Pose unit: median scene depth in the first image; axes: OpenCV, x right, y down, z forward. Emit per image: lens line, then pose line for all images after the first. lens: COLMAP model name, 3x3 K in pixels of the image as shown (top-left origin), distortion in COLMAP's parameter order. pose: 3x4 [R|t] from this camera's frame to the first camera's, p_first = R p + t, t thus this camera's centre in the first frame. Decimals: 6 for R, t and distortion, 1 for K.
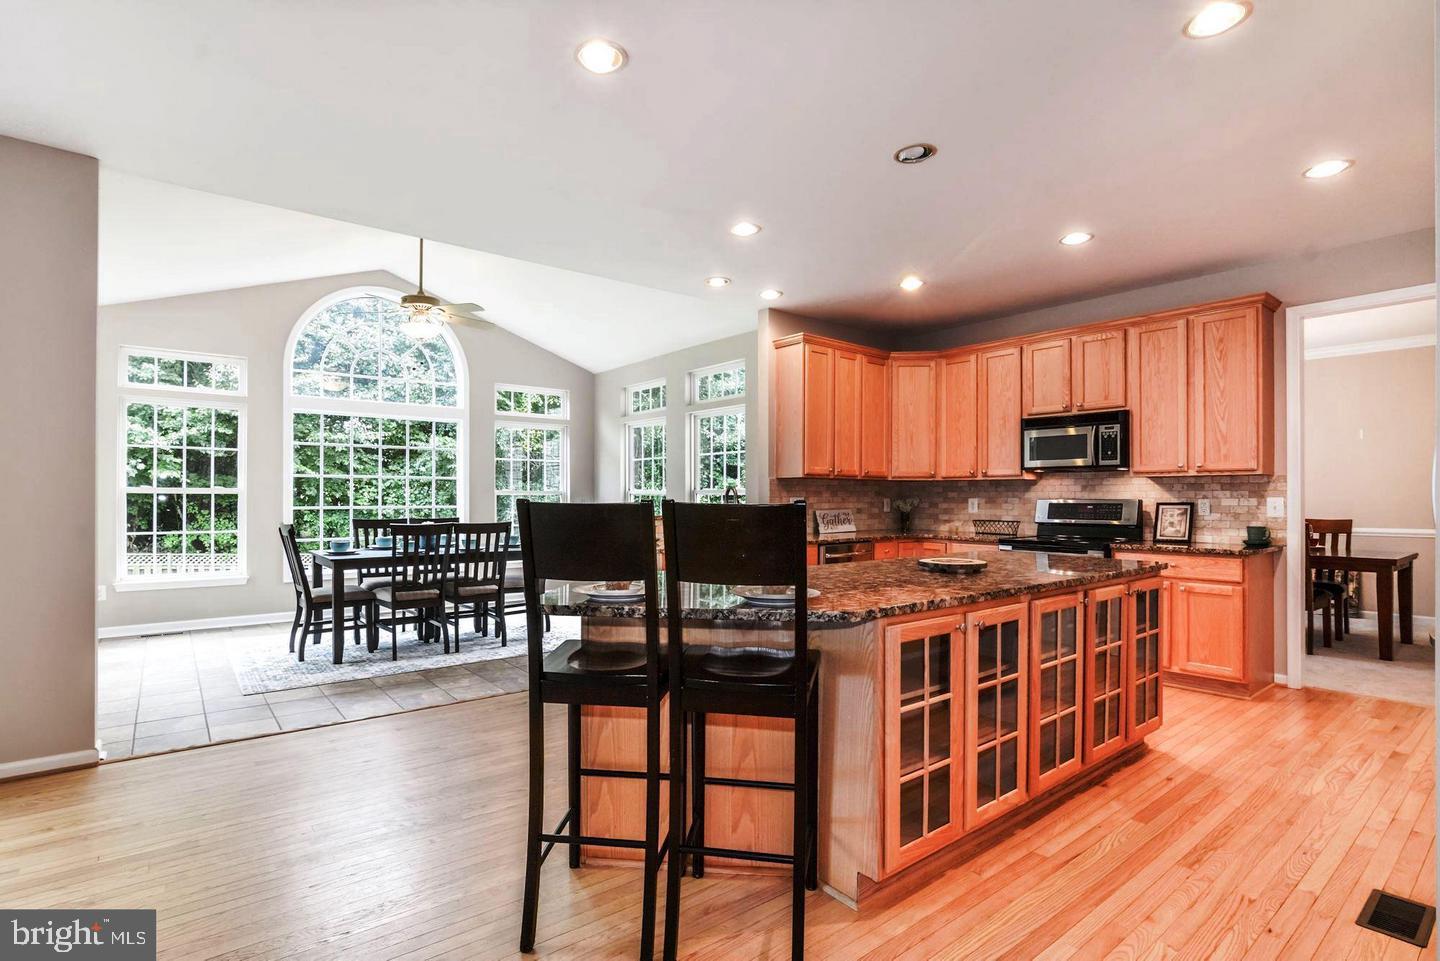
lens RADIAL K [[710.0, 0, 729.6], [0, 710.0, 491.2], [0, 0, 1]] dist [-0.037584, 0.014039]
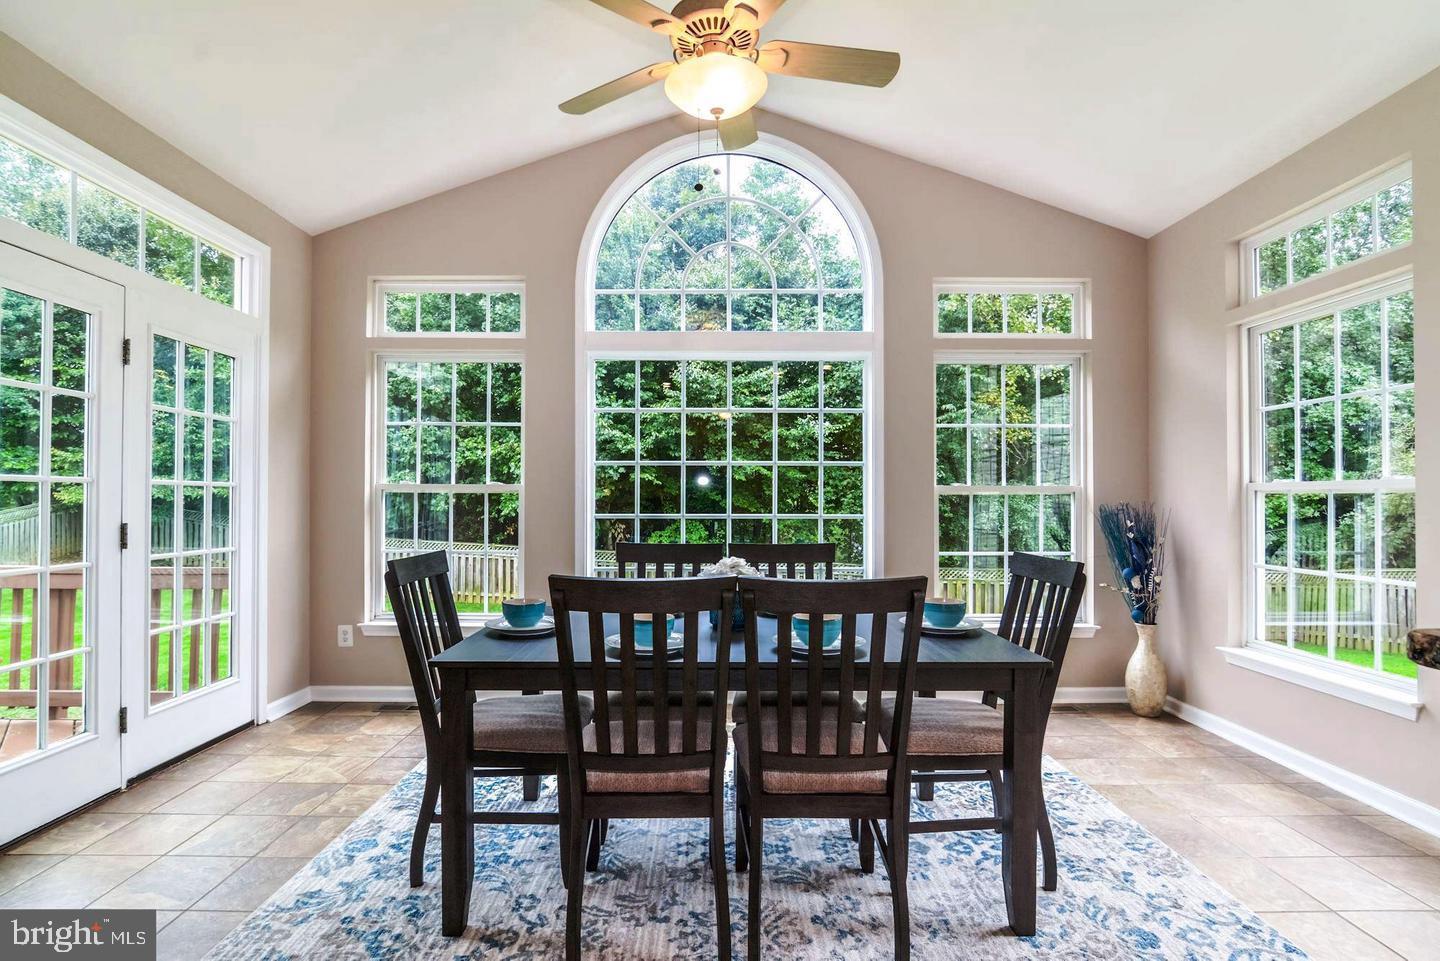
lens RADIAL K [[710.0, 0, 729.6], [0, 710.0, 491.2], [0, 0, 1]] dist [-0.037584, 0.014039]
pose [[0.790195, -0.007081, -0.612815, -0.084673], [0.004311, 0.999973, -0.005995, 0.003775], [0.612840, 0.002096, 0.790204, 0.316124]]
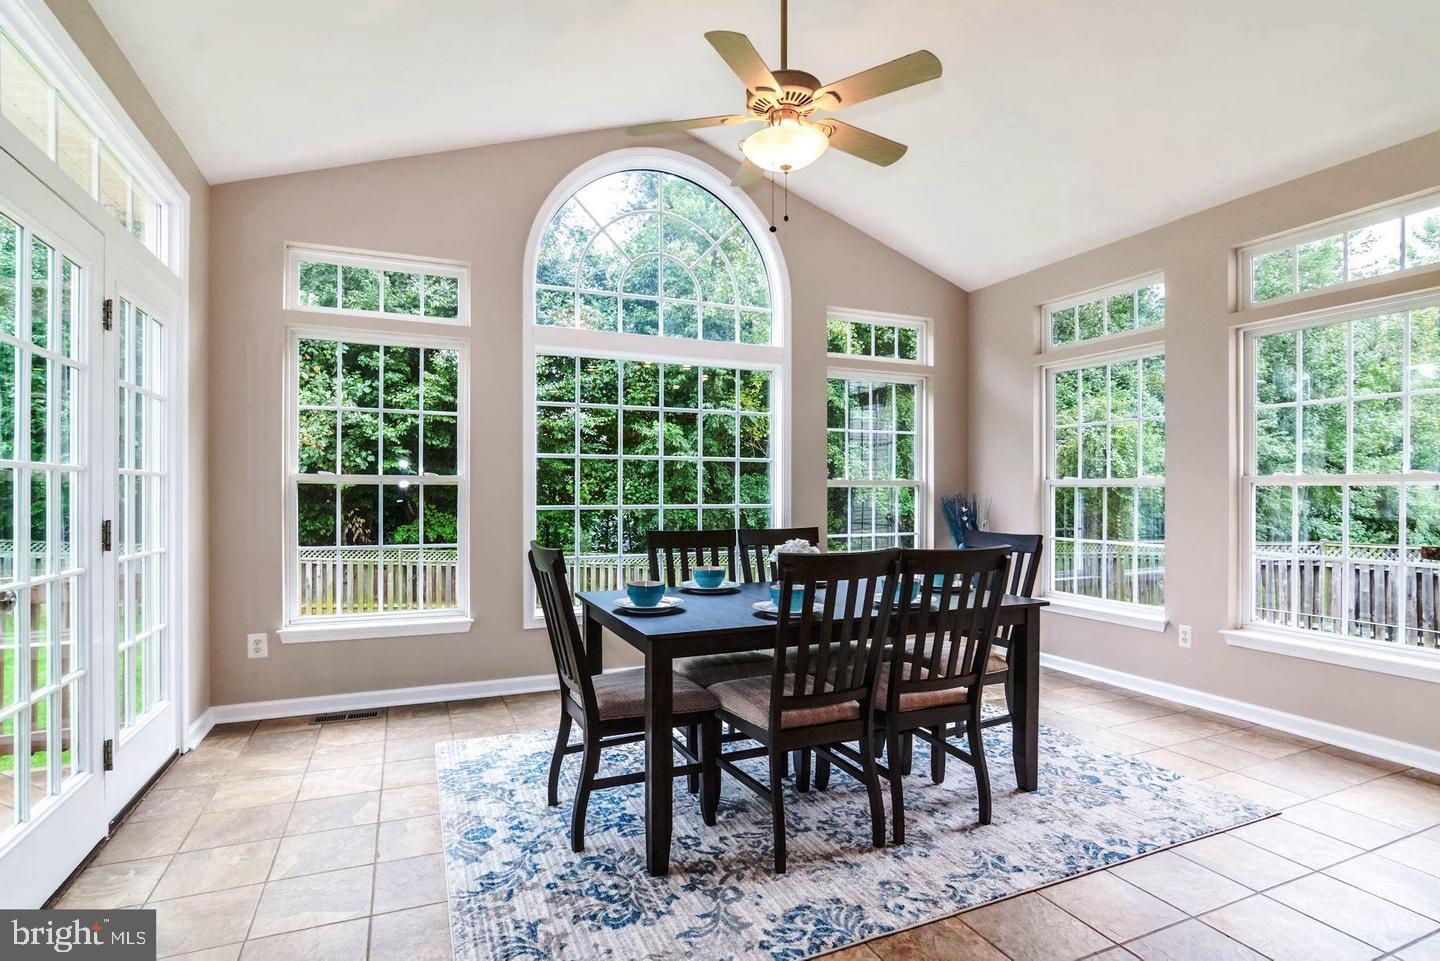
lens RADIAL K [[710.0, 0, 729.6], [0, 710.0, 491.2], [0, 0, 1]] dist [-0.037584, 0.014039]
pose [[0.968398, 0.000408, -0.249411, -0.163934], [0.001589, 0.999968, 0.007804, 0.002864], [0.249406, -0.007953, 0.968366, 0.237770]]
